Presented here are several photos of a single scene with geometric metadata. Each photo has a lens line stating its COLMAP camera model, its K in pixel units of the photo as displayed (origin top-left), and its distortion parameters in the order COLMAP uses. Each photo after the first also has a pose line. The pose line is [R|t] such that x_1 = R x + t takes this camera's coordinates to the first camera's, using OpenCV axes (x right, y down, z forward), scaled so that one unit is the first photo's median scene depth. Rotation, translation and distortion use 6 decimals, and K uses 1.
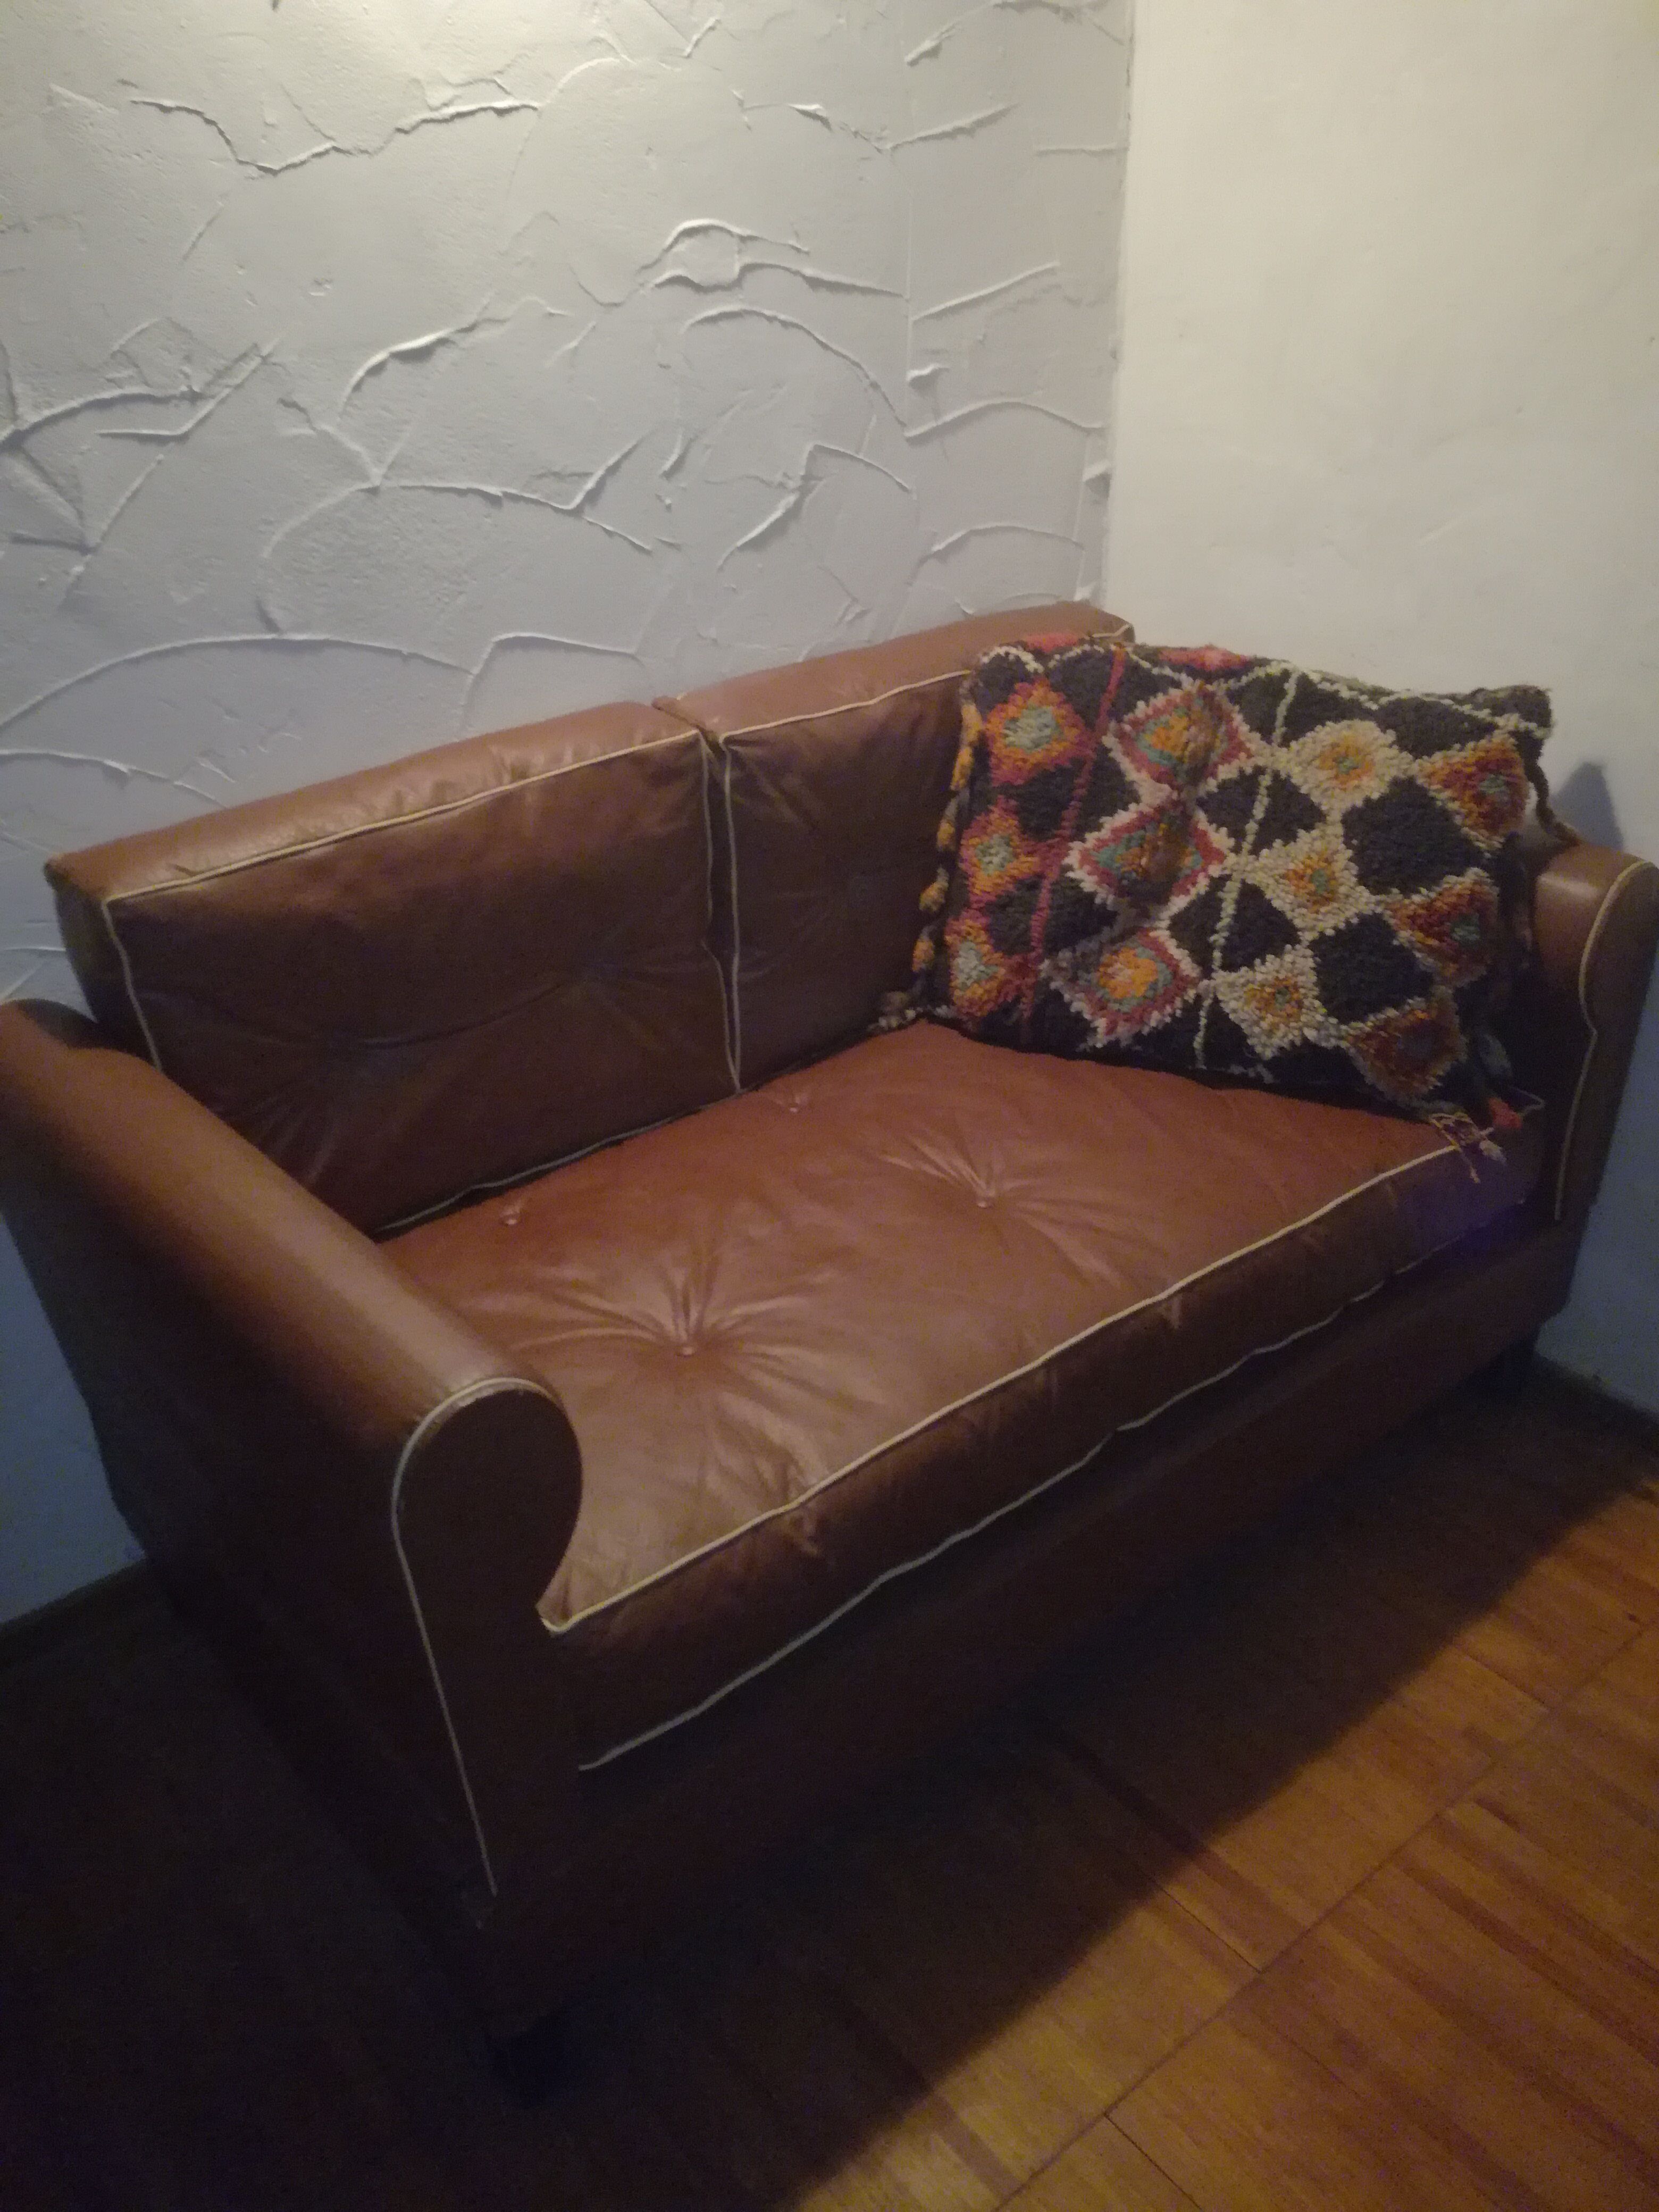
lens RADIAL K [[1843.8, 0, 860.3], [0, 1843.8, 1088.5], [0, 0, 1]] dist [0.040051, -0.091868]
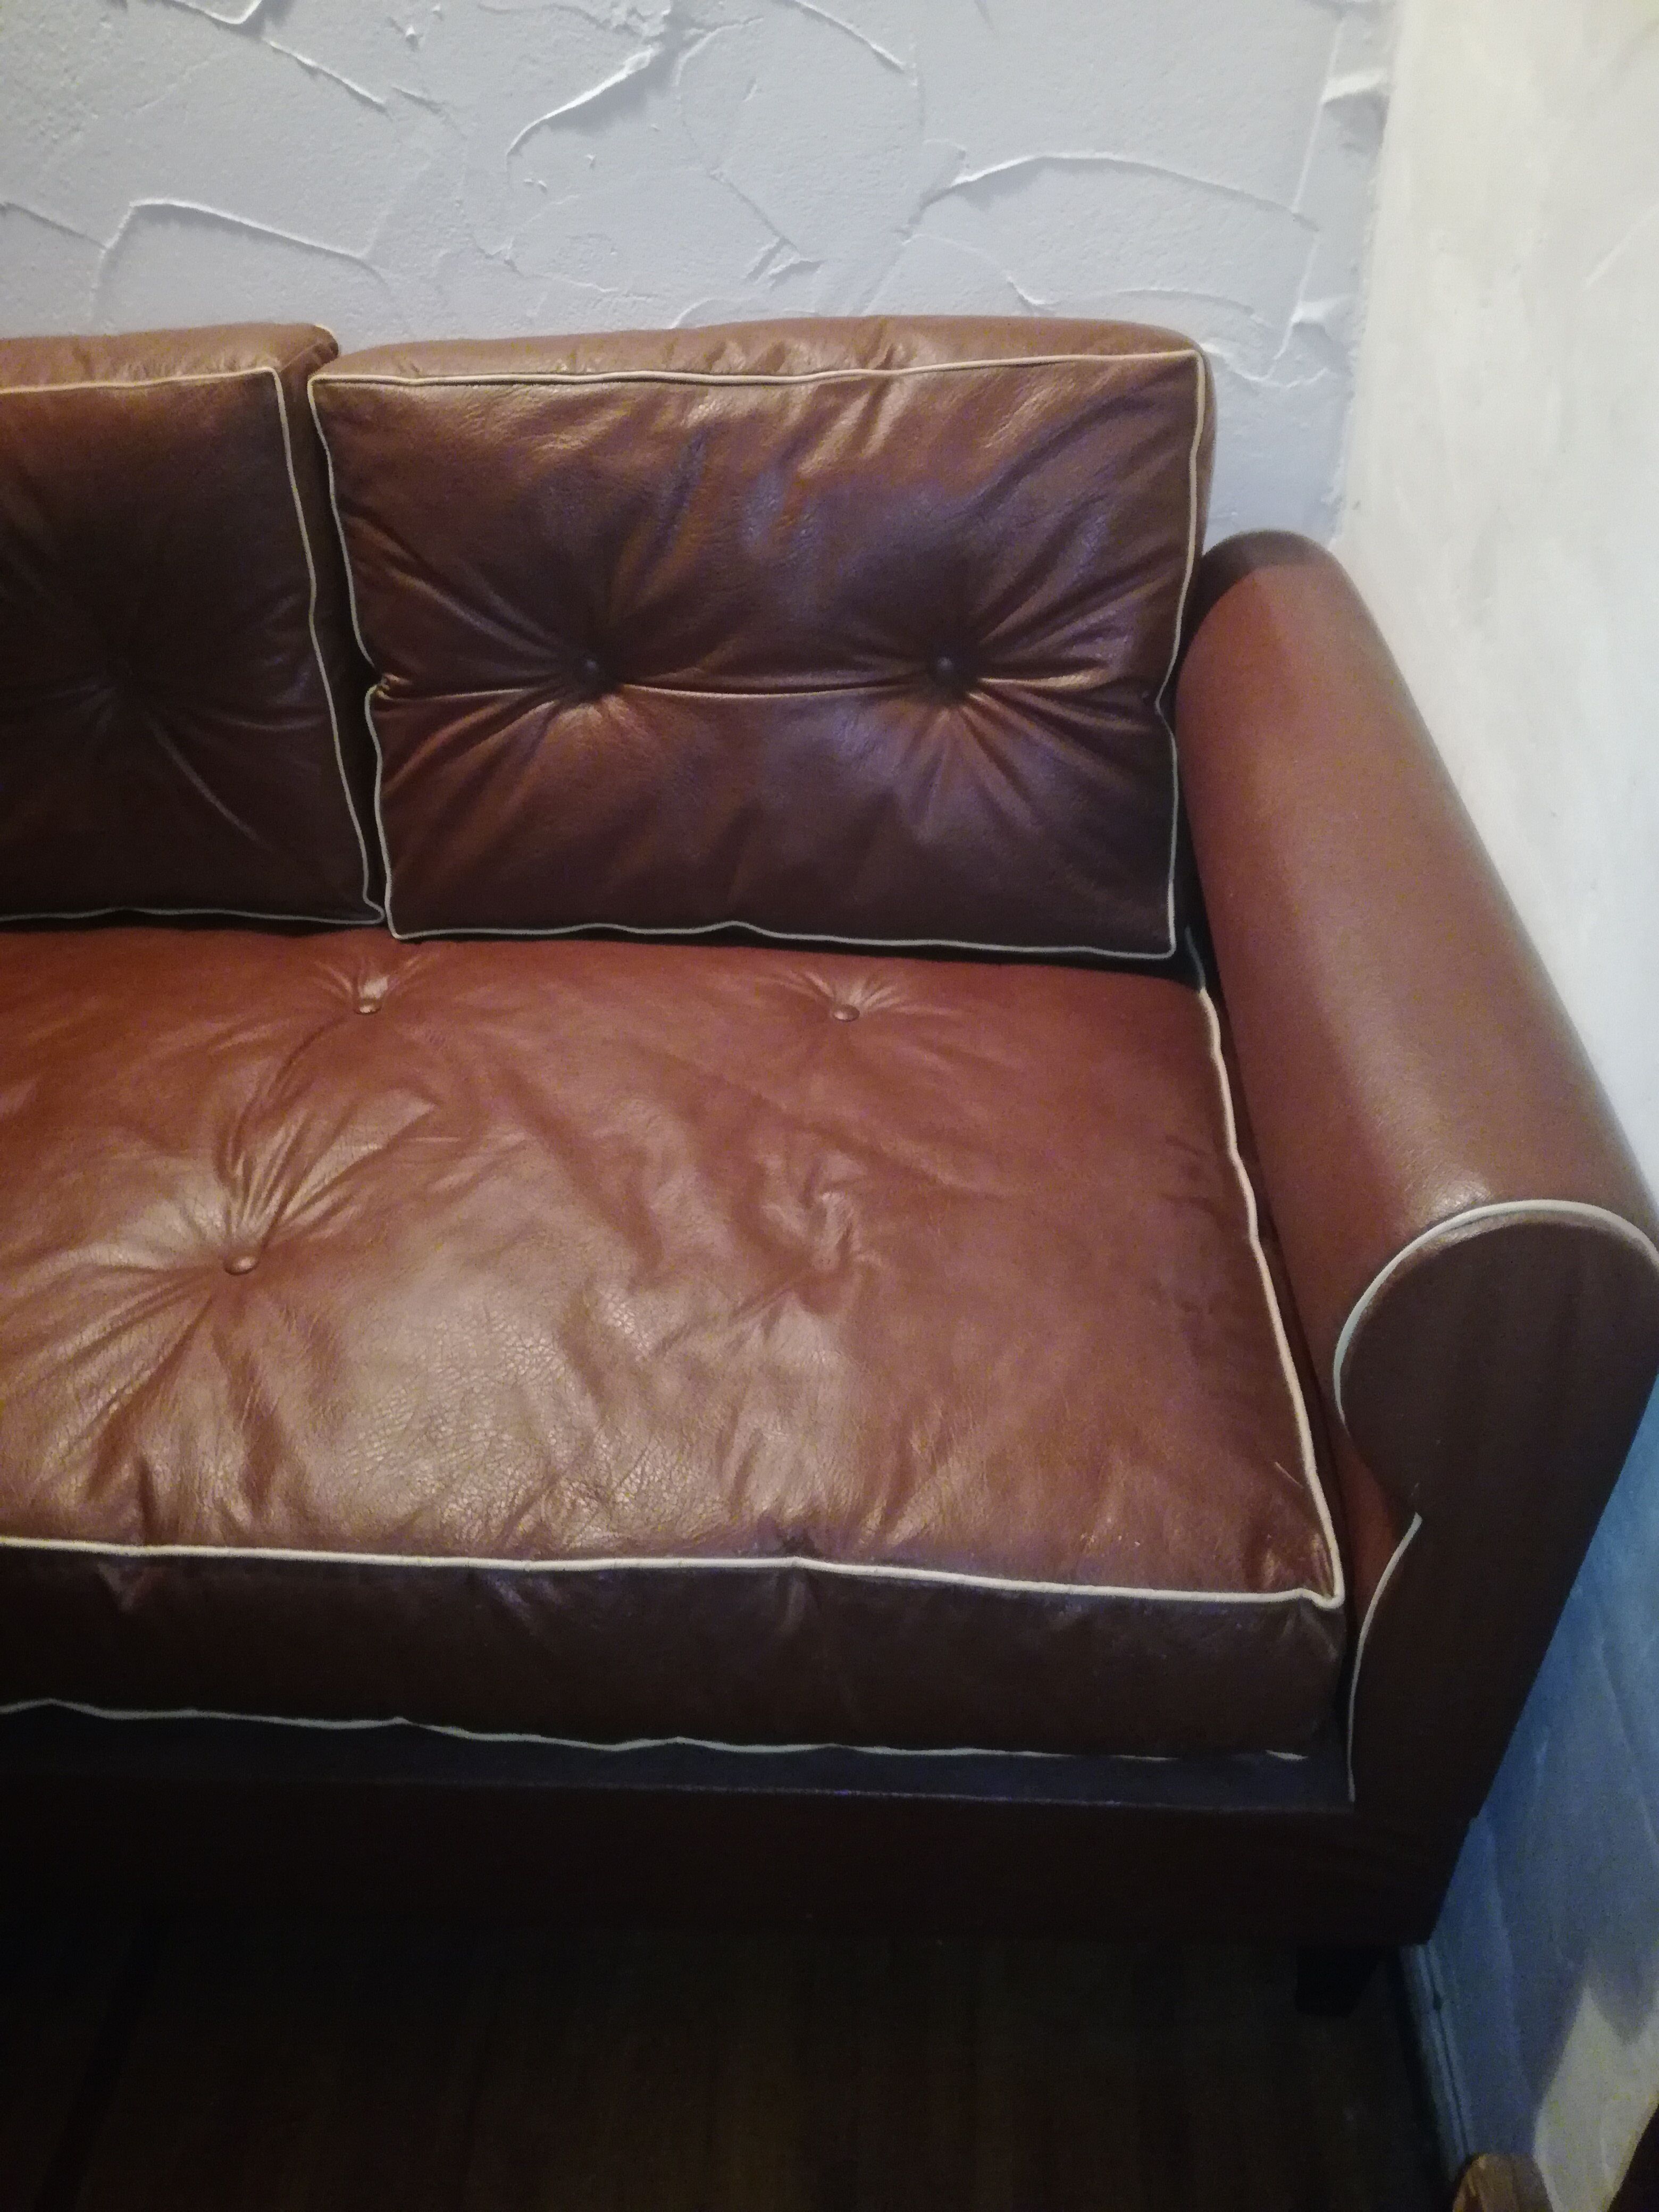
lens RADIAL K [[1843.8, 0, 847.2], [0, 1843.8, 1096.8], [0, 0, 1]] dist [0.040051, -0.091868]
pose [[0.738389, 0.393372, -0.547759, 0.555682], [-0.301887, 0.919127, 0.253120, -0.190206], [0.603031, -0.021539, 0.797427, 0.585631]]
